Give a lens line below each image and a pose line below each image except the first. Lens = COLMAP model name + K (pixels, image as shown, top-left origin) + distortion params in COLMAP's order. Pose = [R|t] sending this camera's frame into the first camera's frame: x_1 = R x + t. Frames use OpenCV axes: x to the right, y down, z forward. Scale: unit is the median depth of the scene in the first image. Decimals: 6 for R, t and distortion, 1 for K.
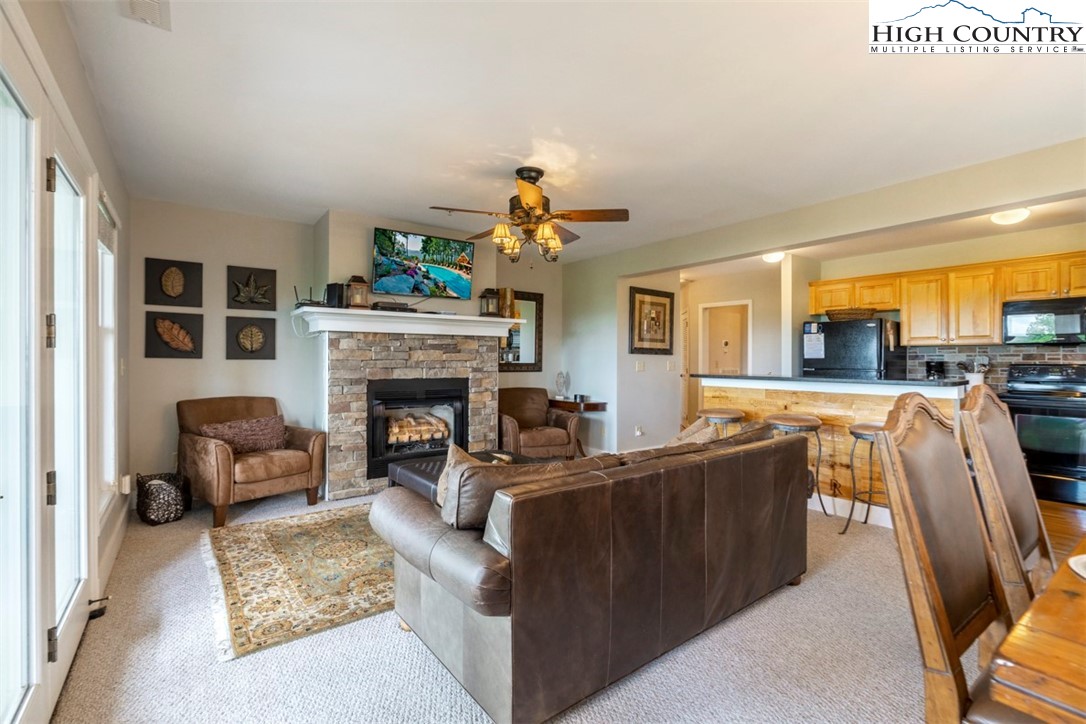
lens RADIAL K [[487.9, 0, 543.0], [0, 487.9, 362.0], [0, 0, 1]] dist [-0.037114, 0.000132]
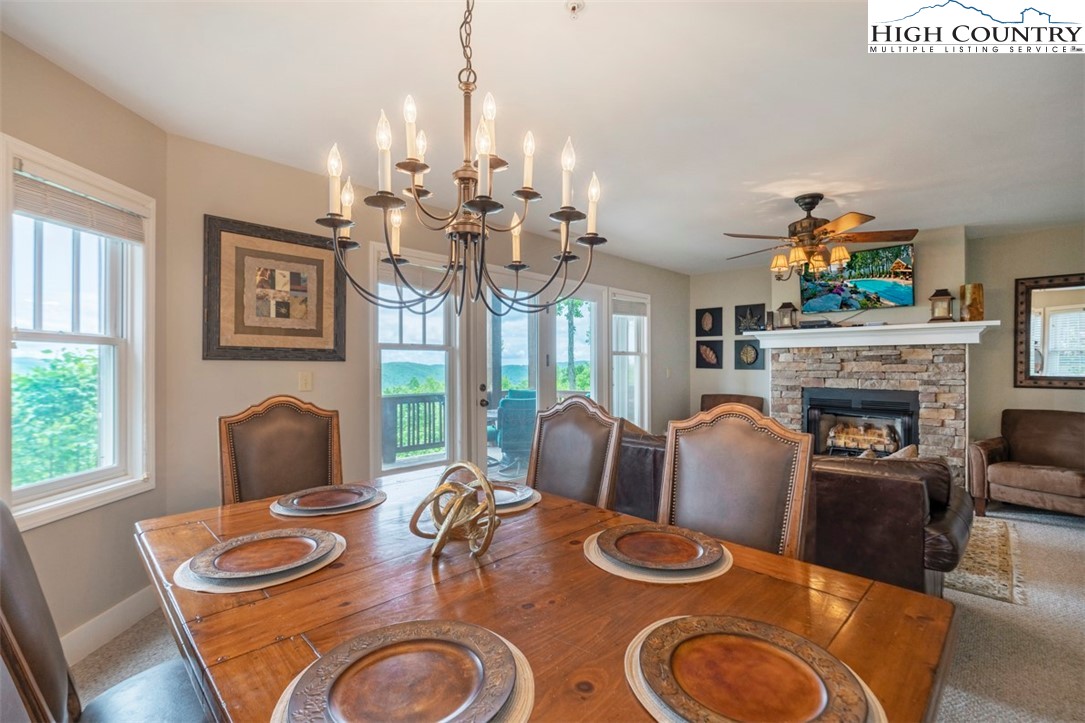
lens RADIAL K [[487.5, 0, 542.5], [0, 487.5, 361.5], [0, 0, 1]] dist [-0.037114, 0.000132]
pose [[0.133296, -0.011375, -0.991011, 0.689204], [-0.011037, 0.999855, -0.012961, -0.003857], [0.991015, 0.012665, 0.133152, 0.197642]]
